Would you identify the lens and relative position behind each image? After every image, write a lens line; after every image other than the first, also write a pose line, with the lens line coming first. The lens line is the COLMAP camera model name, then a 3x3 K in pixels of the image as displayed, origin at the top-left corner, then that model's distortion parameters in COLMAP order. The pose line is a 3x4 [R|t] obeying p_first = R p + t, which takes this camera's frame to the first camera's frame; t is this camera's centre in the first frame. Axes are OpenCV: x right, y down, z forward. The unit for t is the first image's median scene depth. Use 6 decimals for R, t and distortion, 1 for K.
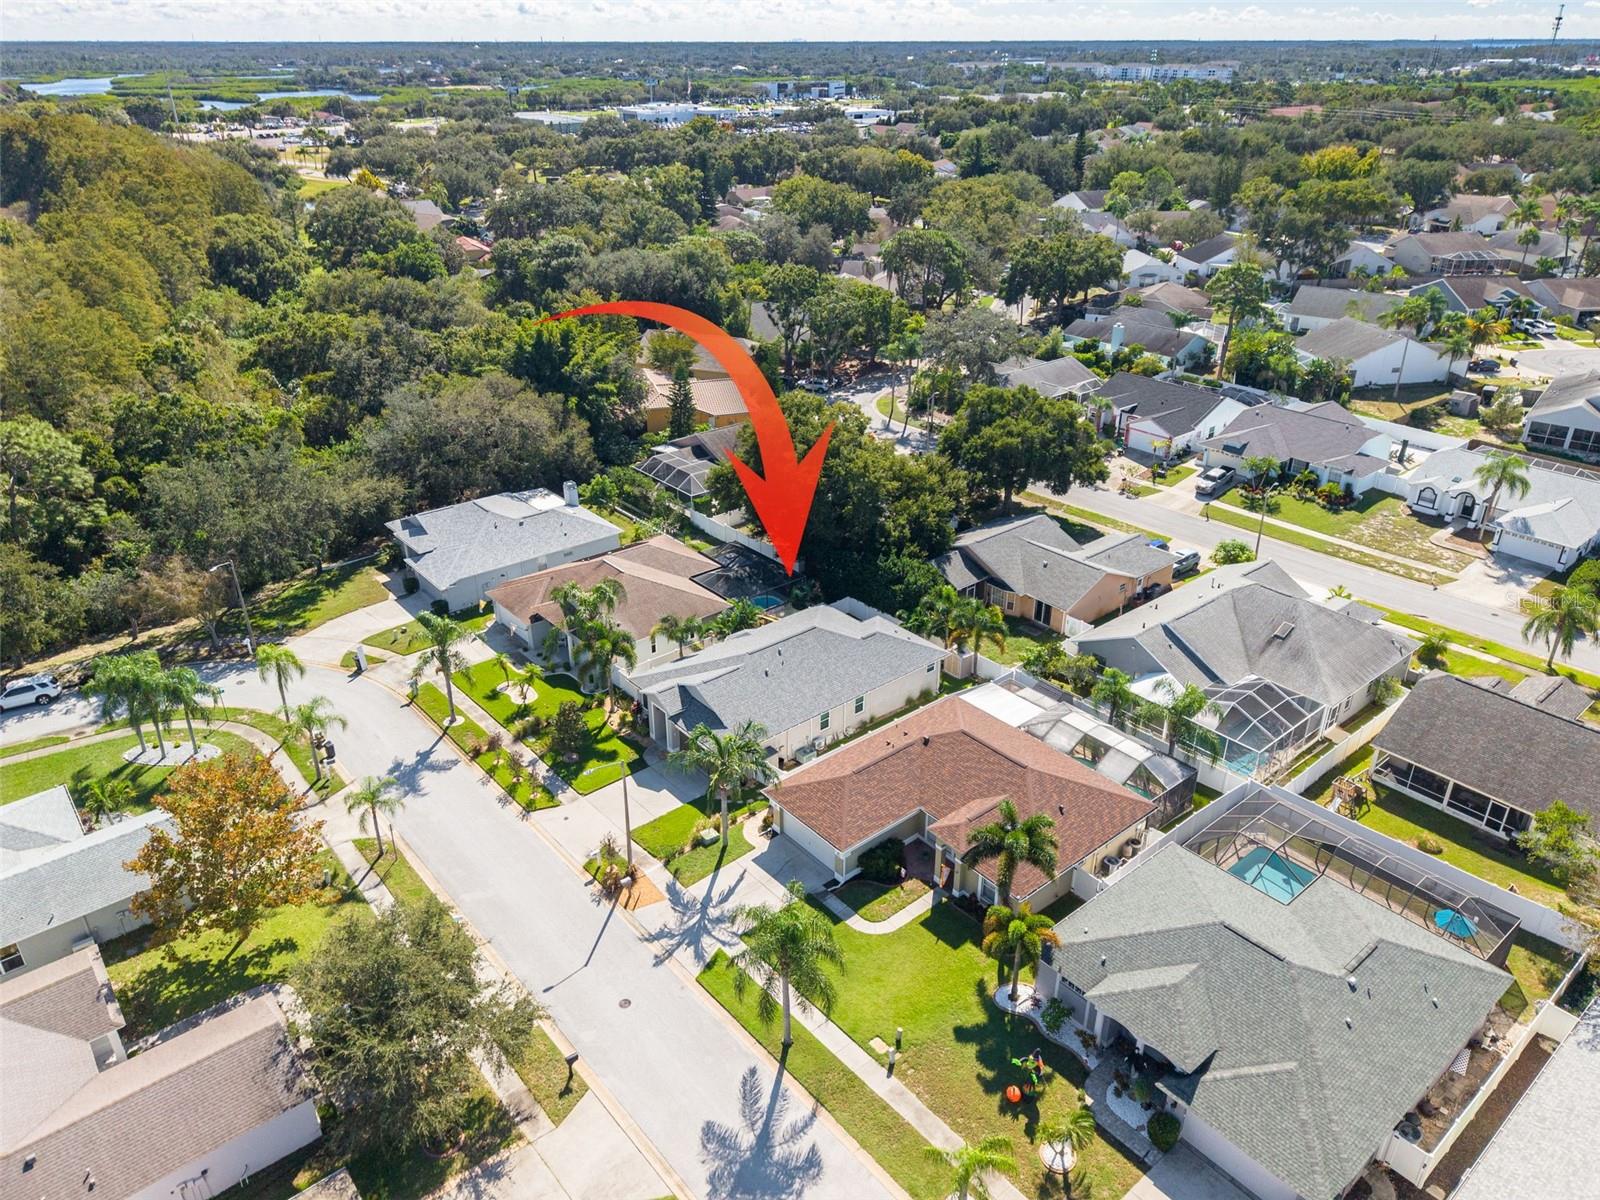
lens RADIAL K [[1064.9, 0, 800.0], [0, 1064.9, 600.0], [0, 0, 1]] dist [0.040603, -0.000096]
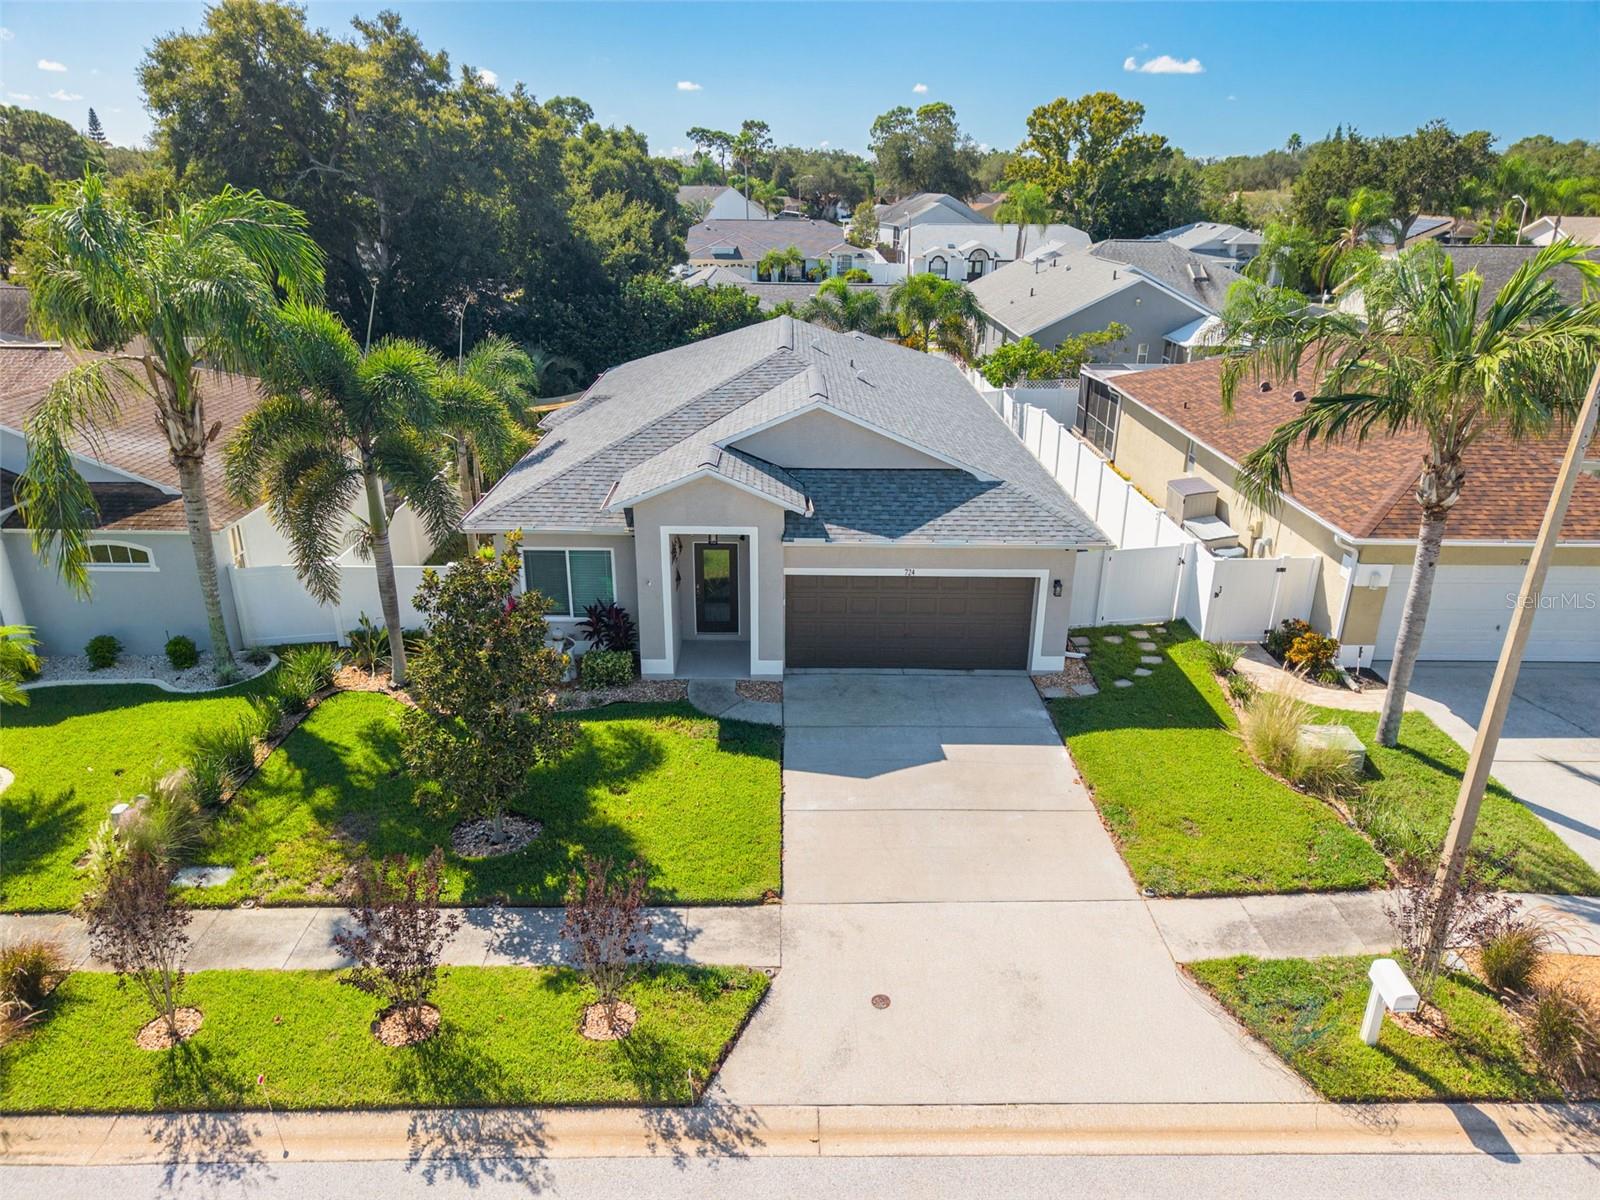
lens RADIAL K [[1051.9, 0, 800.0], [0, 1051.9, 600.0], [0, 0, 1]] dist [0.020556, -0.001577]
pose [[0.640391, -0.279638, 0.715334, -0.381807], [0.337931, 0.938956, 0.064530, 0.128234], [-0.689712, 0.200409, 0.695797, 0.940941]]
